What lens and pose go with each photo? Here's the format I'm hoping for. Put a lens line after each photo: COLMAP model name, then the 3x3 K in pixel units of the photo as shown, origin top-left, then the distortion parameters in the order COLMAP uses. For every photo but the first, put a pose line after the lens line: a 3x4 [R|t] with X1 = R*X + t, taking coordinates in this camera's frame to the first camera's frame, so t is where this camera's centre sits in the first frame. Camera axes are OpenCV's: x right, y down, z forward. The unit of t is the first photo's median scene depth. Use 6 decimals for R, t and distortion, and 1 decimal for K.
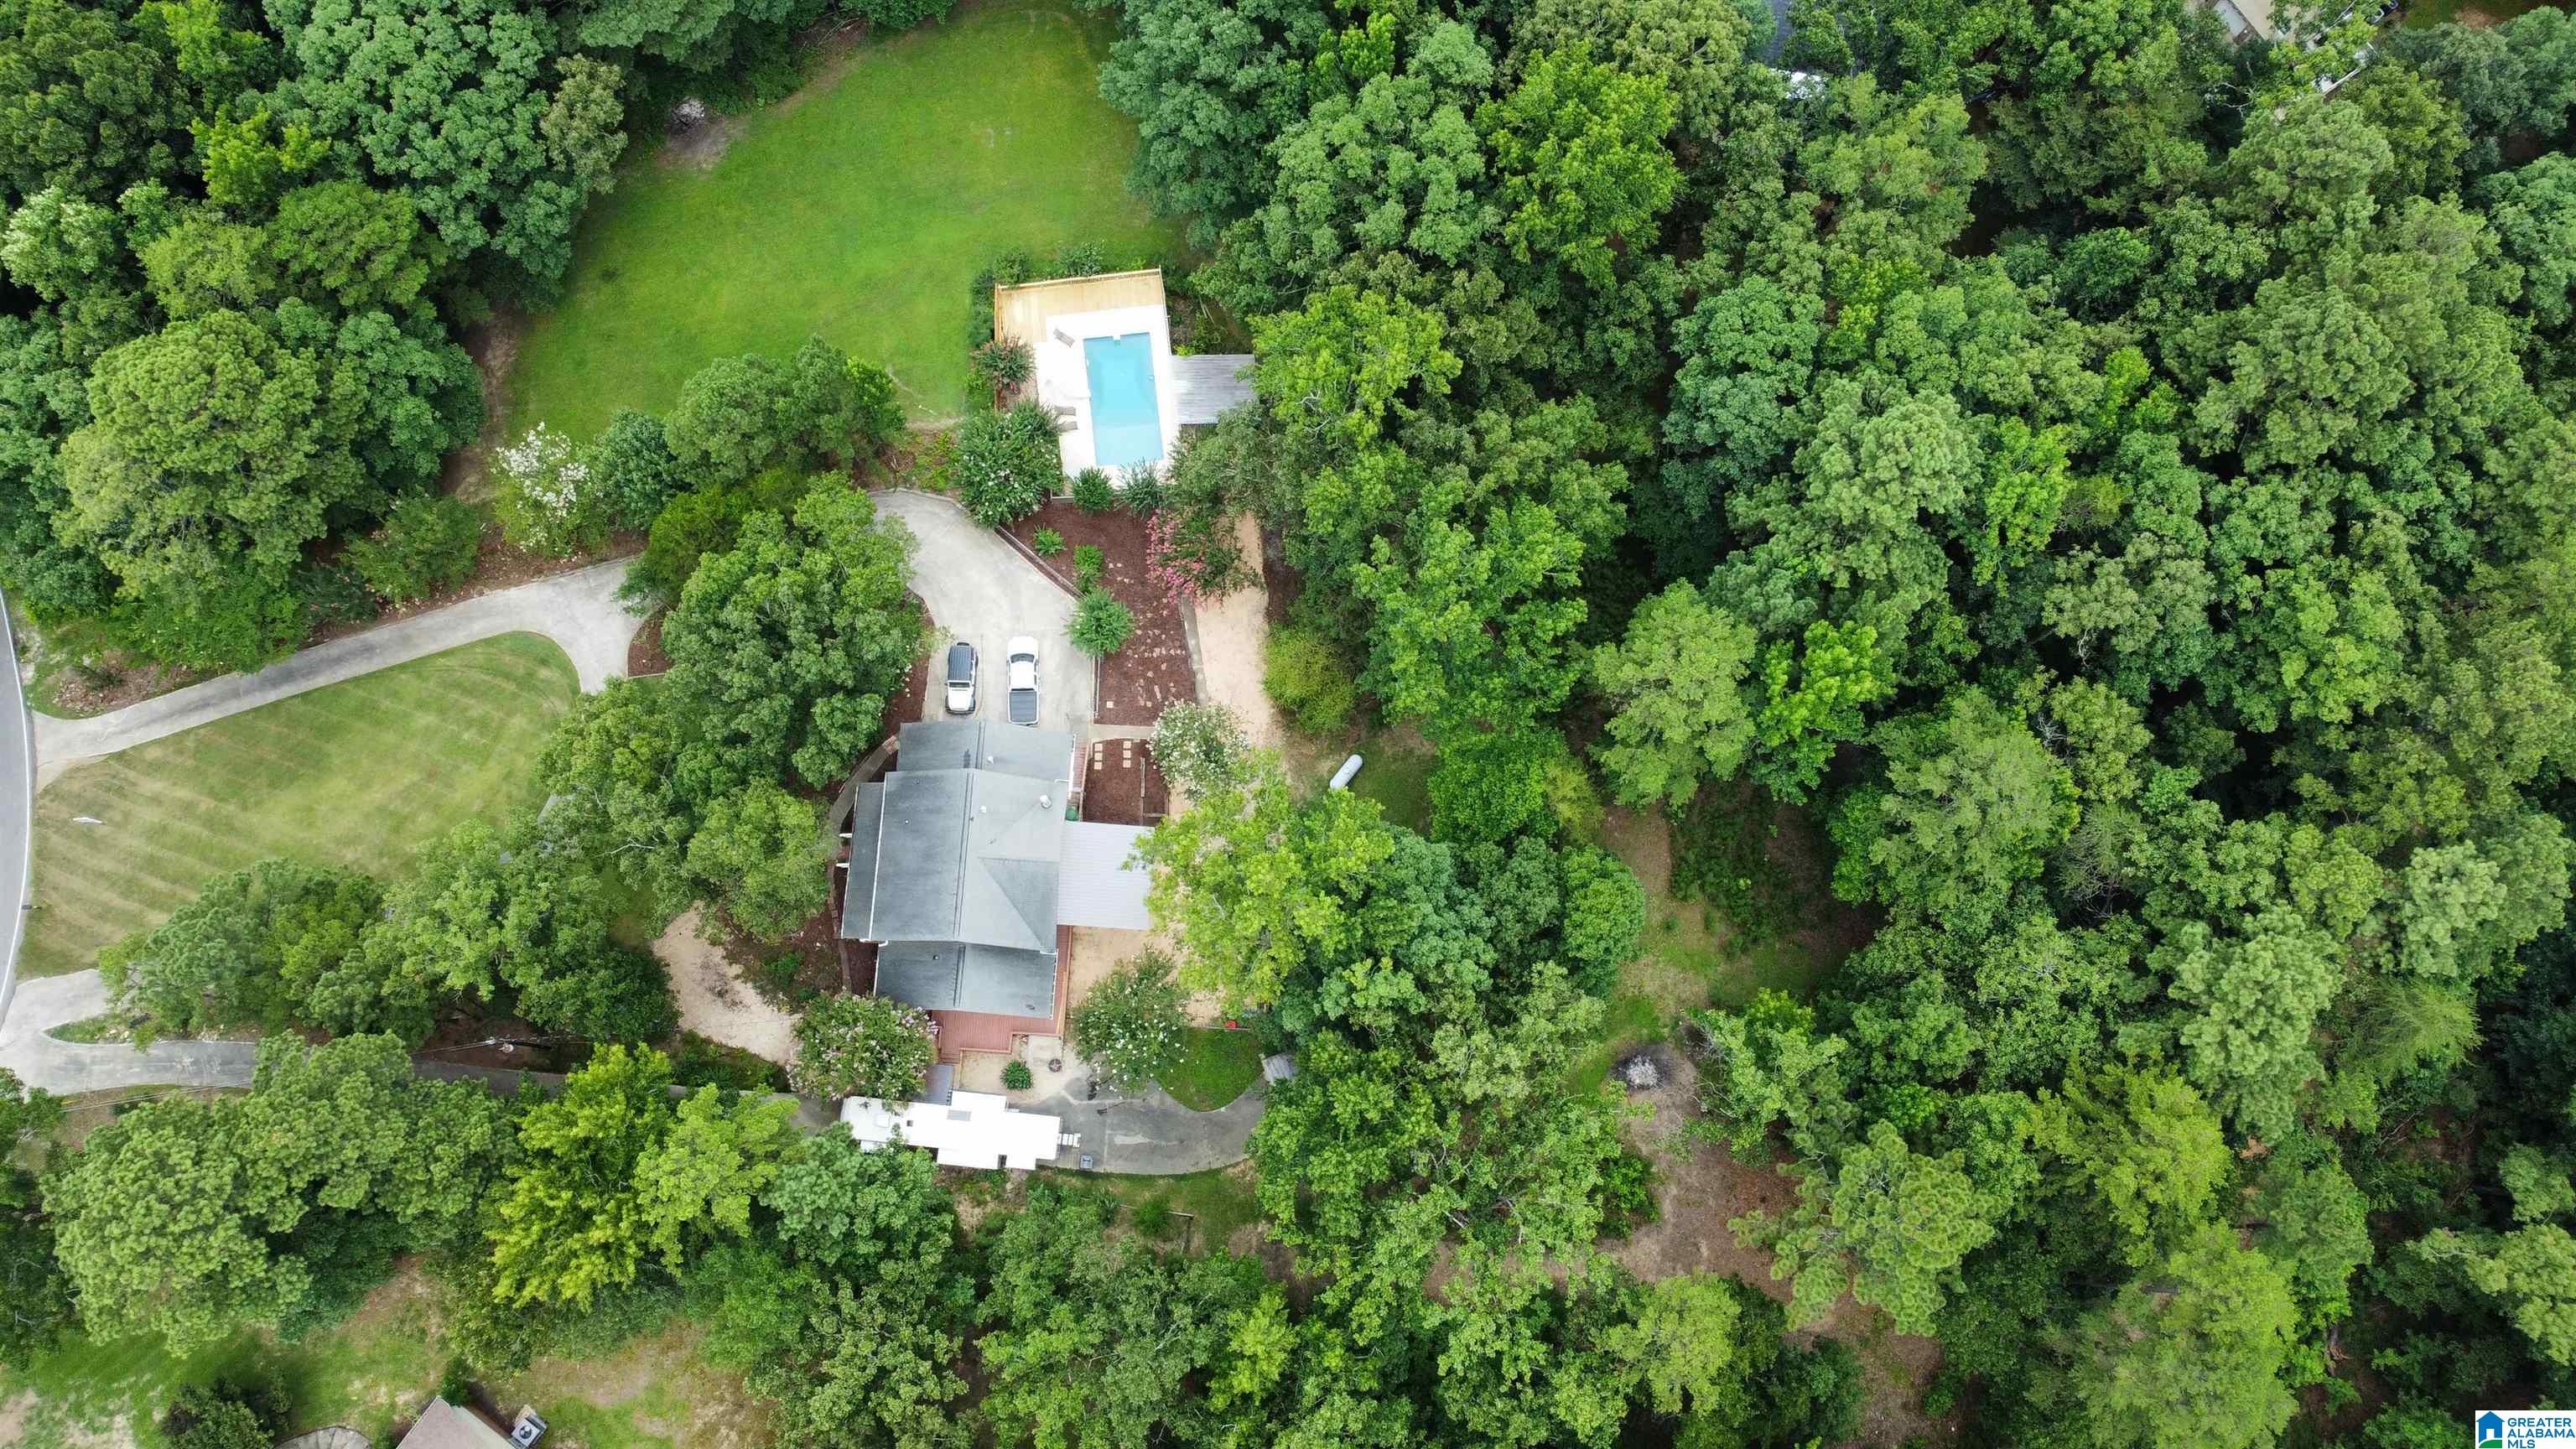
lens RADIAL K [[1948.3, 0, 1265.4], [0, 1948.3, 722.8], [0, 0, 1]] dist [0.002257, -0.007912]
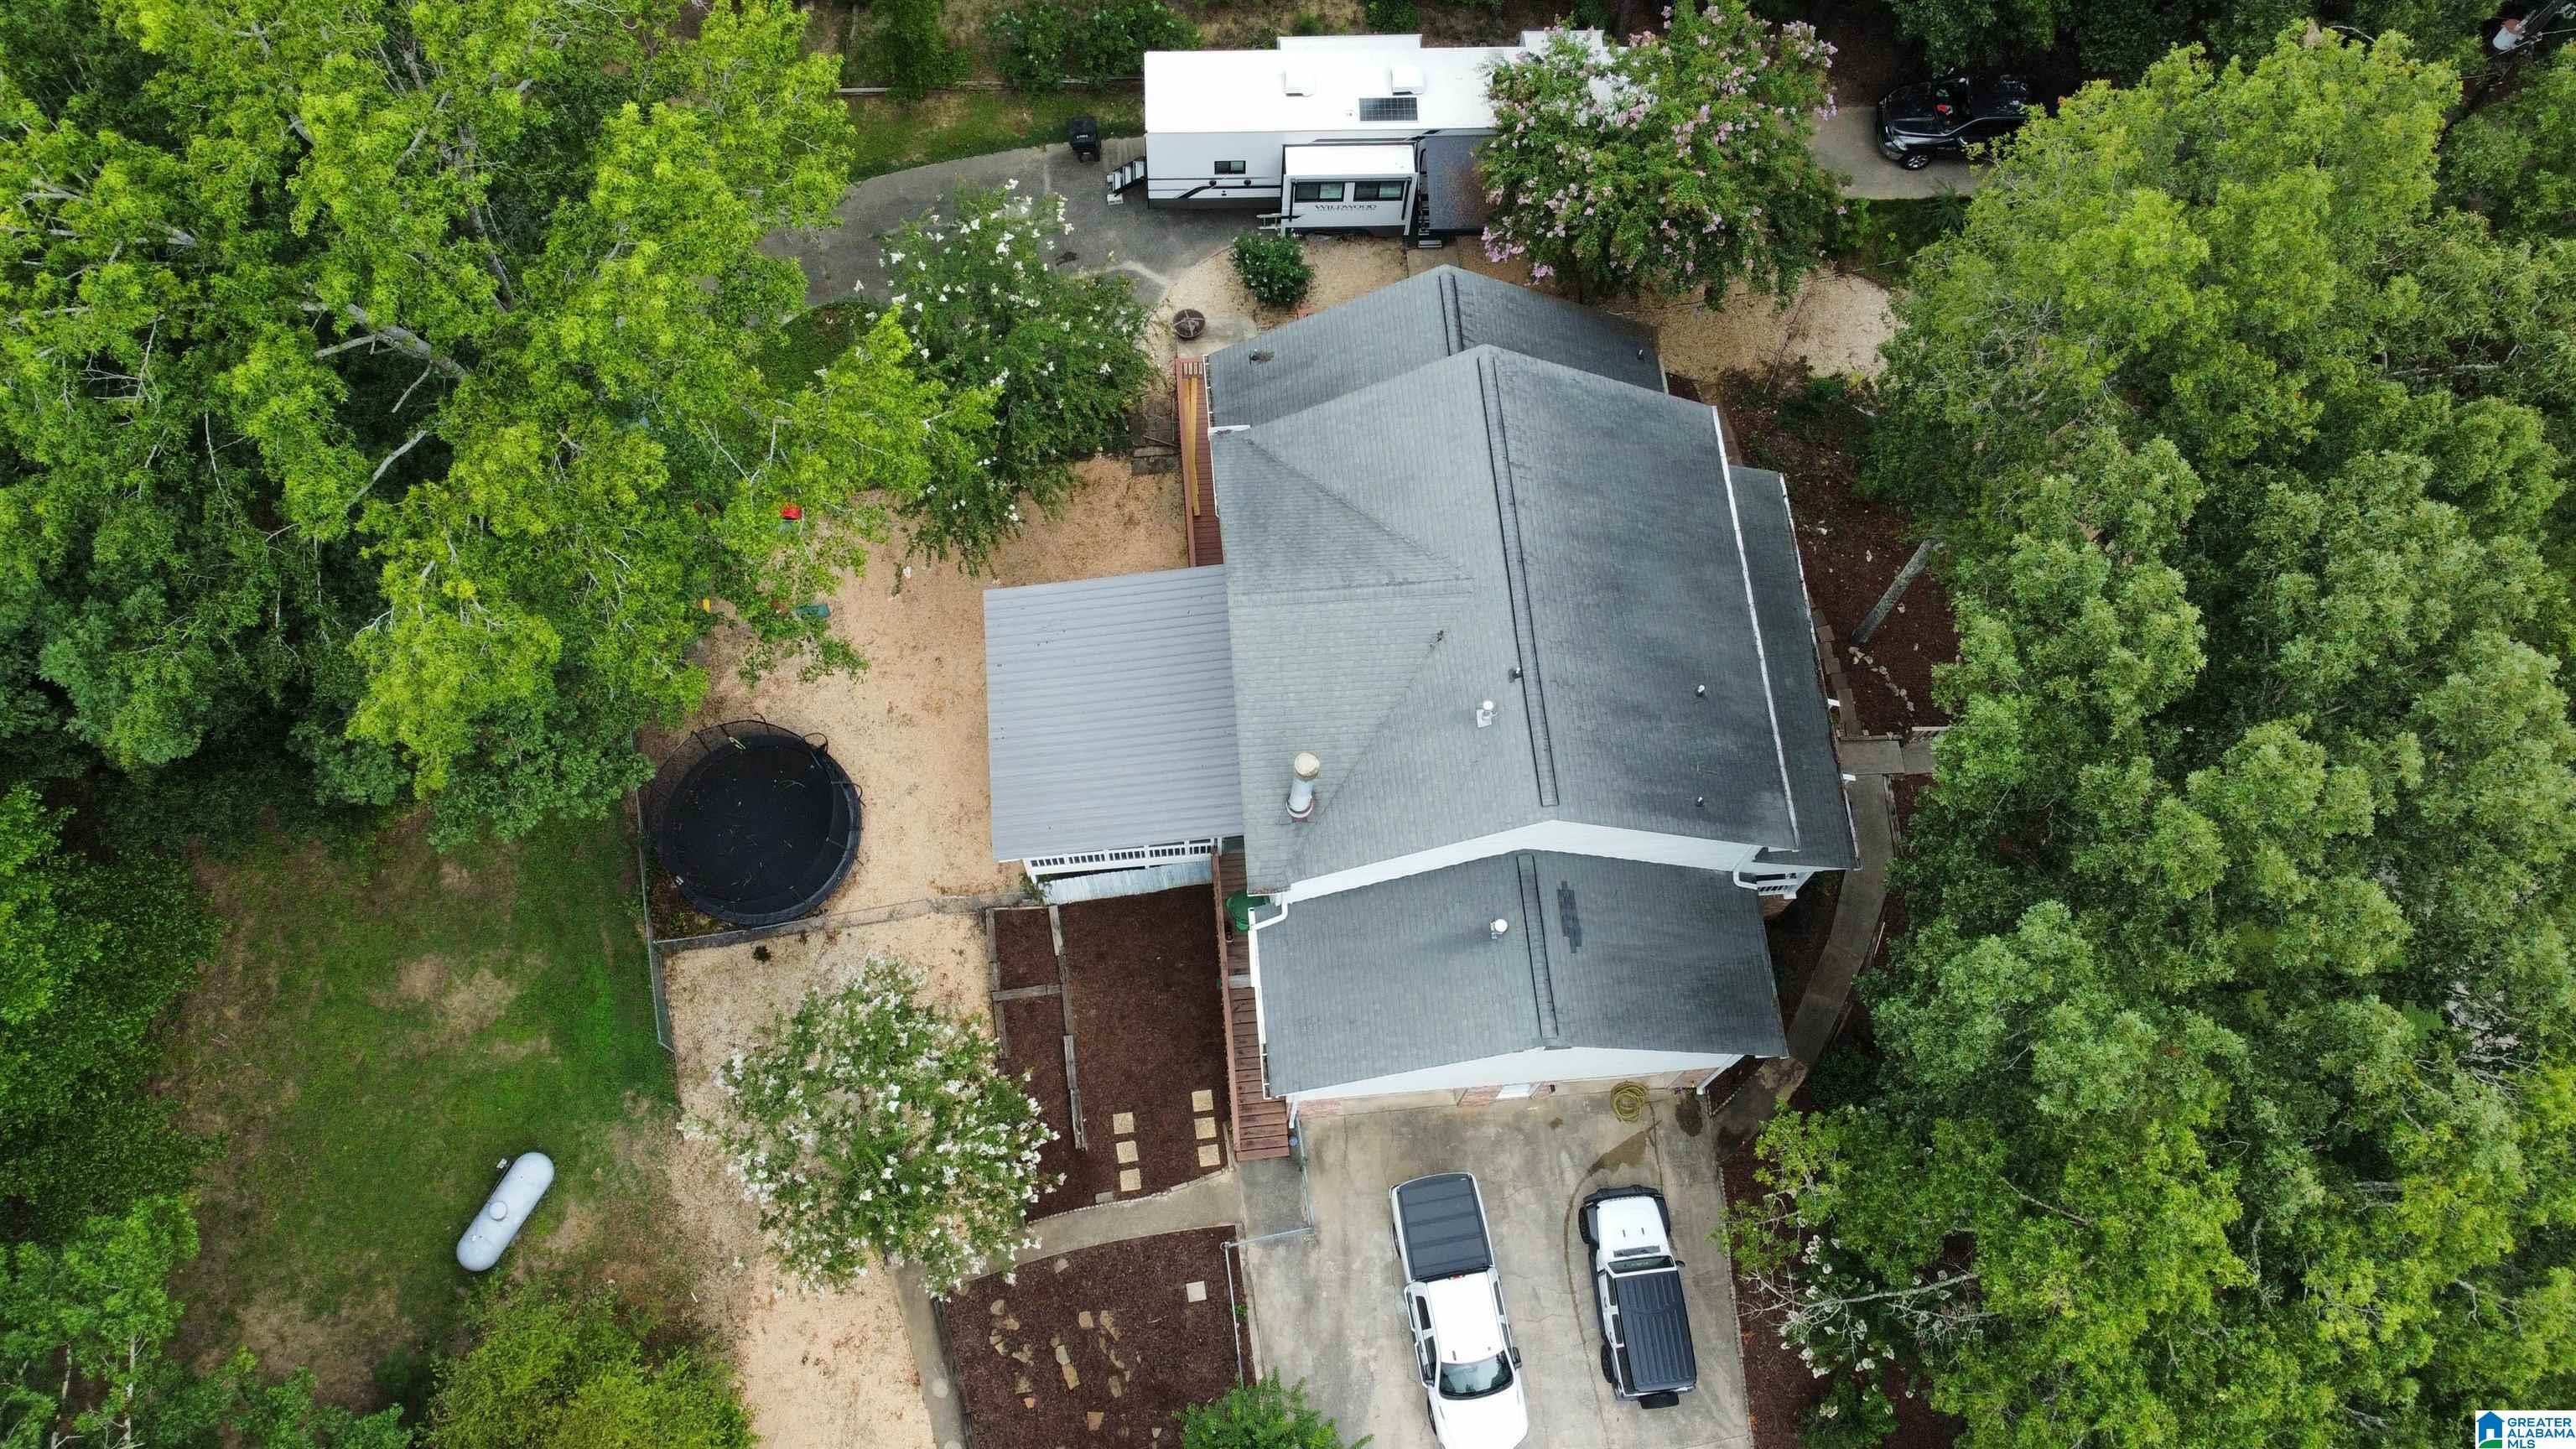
lens RADIAL K [[1948.3, 0, 1265.4], [0, 1948.3, 722.8], [0, 0, 1]] dist [0.002257, -0.007912]
pose [[-0.988468, 0.112379, -0.101503, -0.074062], [-0.149706, -0.826112, 0.543256, -0.123327], [-0.022802, 0.552186, 0.833409, 0.716355]]
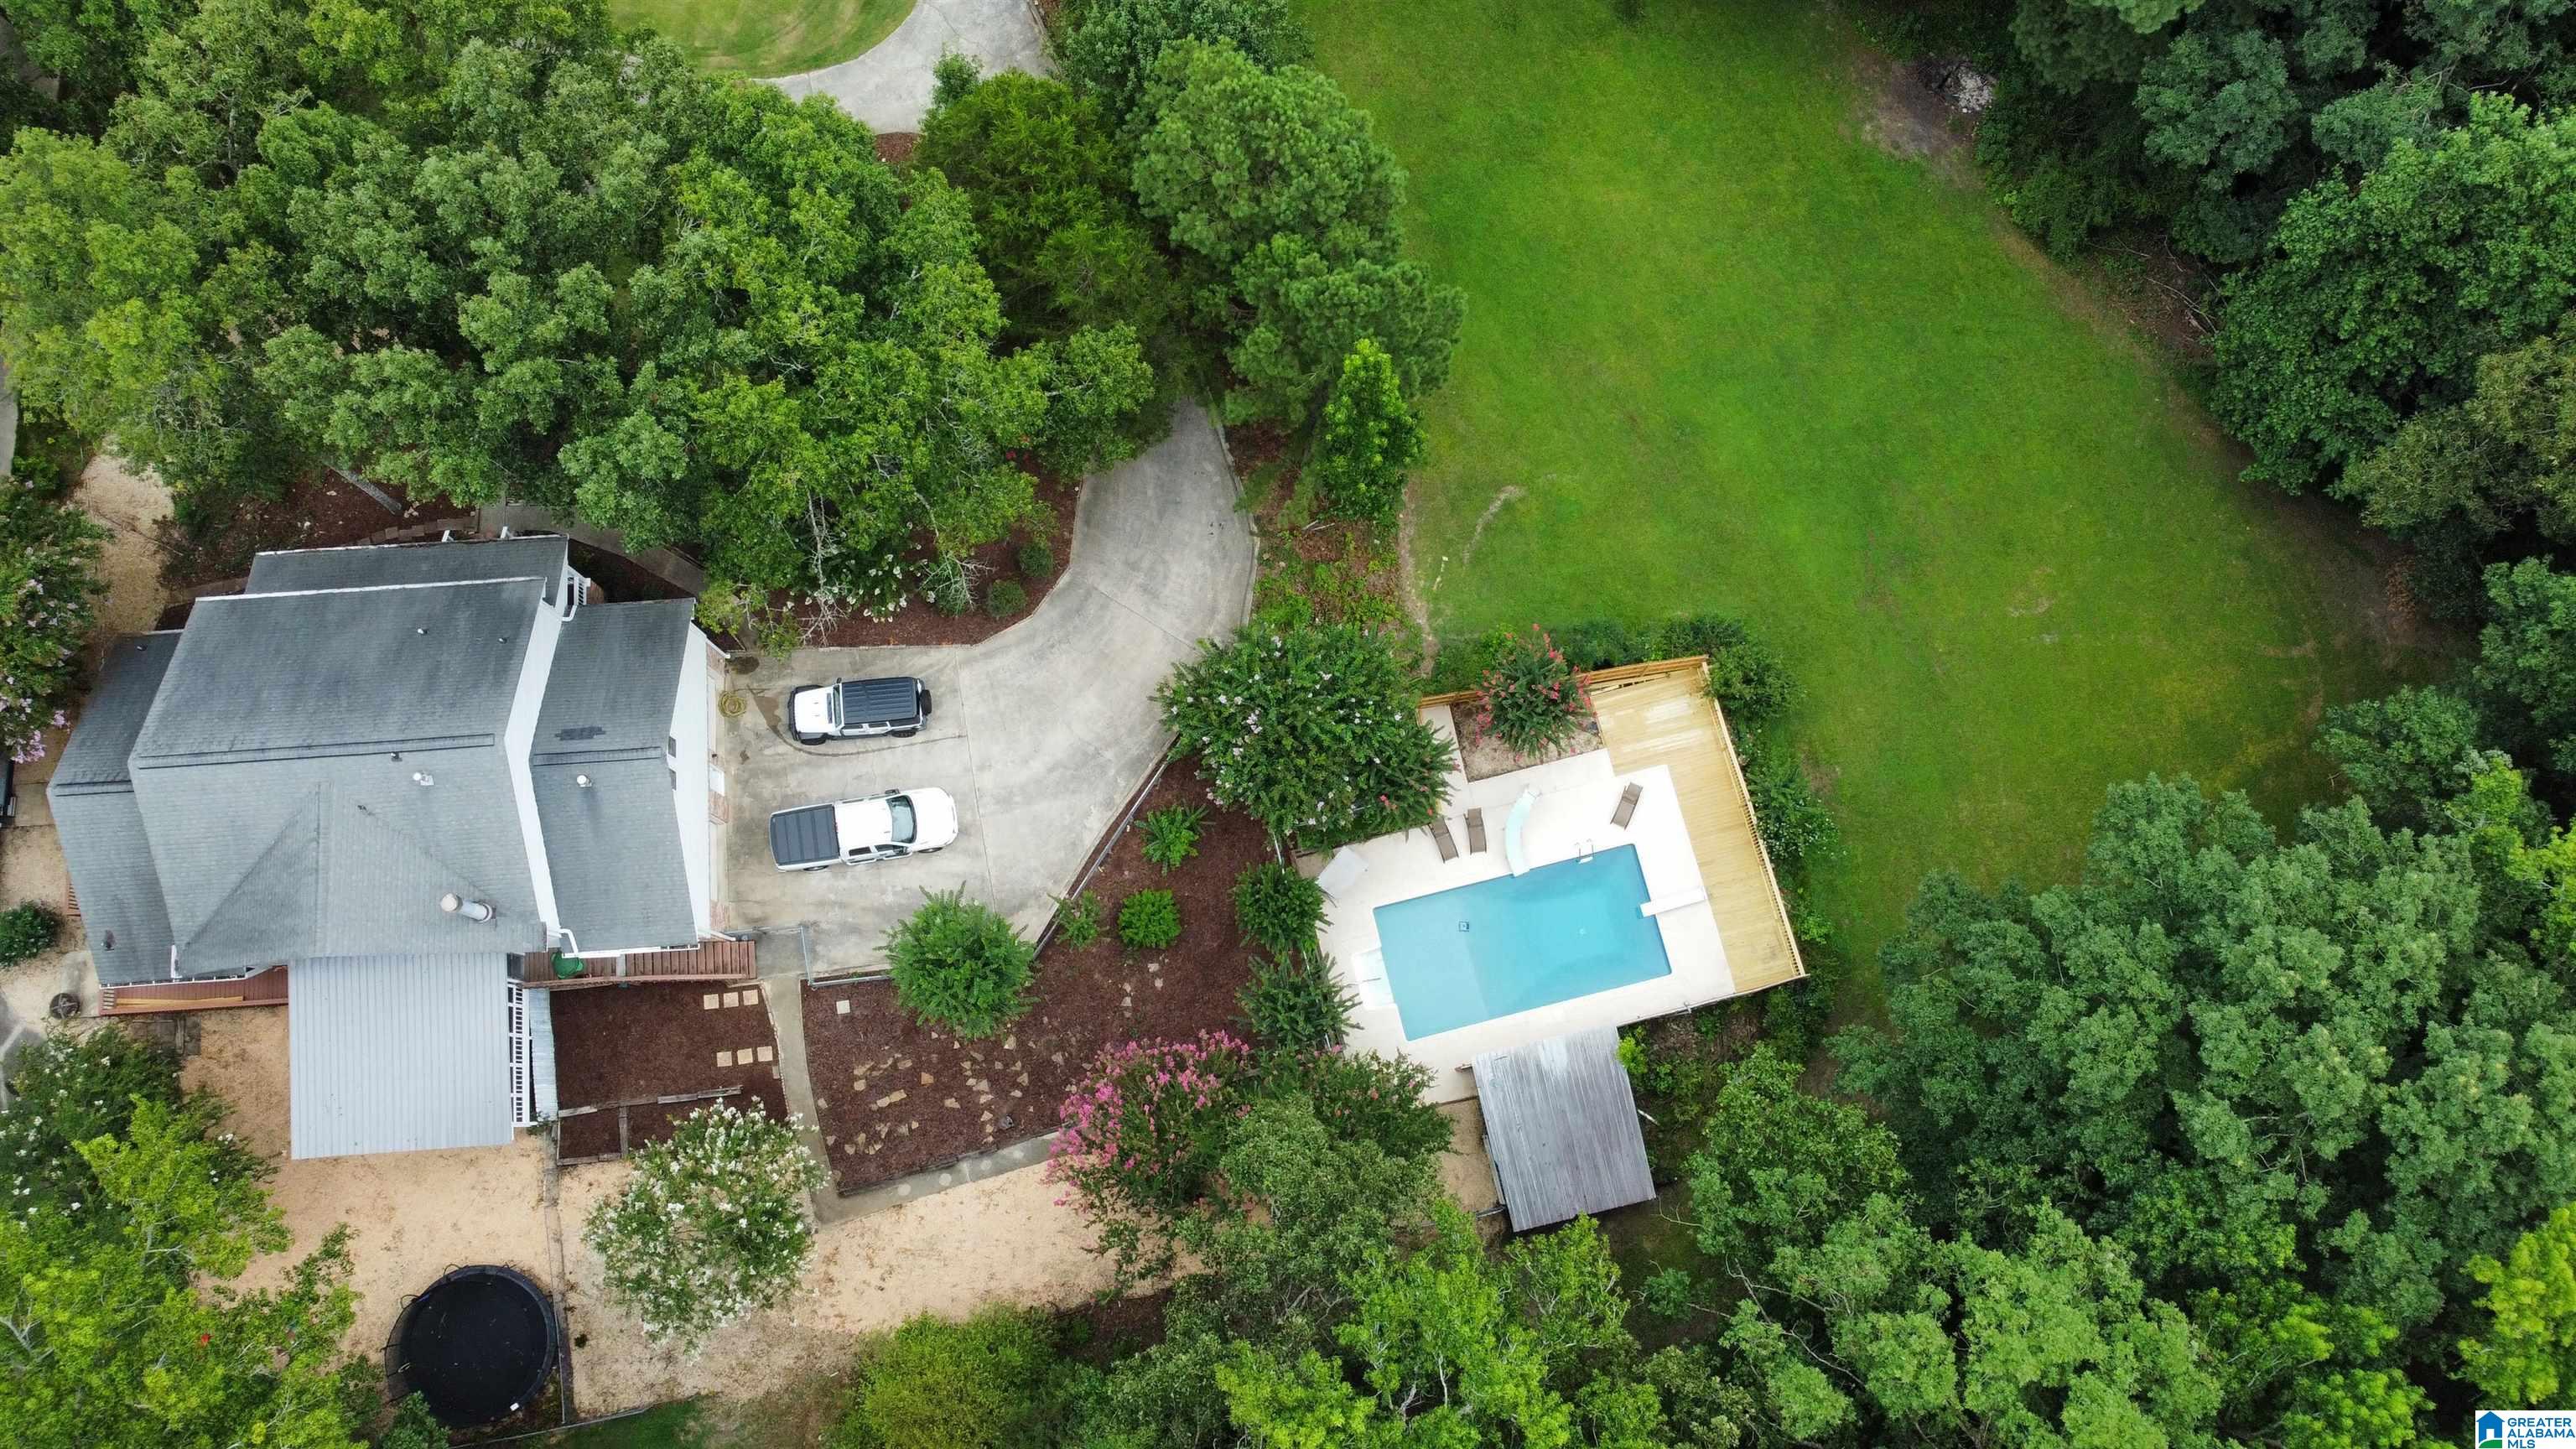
lens RADIAL K [[1950.4, 0, 1288.0], [0, 1950.4, 724.5], [0, 0, 1]] dist [0.004352, 0.003063]
pose [[0.128163, 0.965369, -0.227239, -0.023653], [-0.972020, 0.167751, 0.164430, -0.231041], [0.196855, 0.199807, 0.959857, 0.574836]]
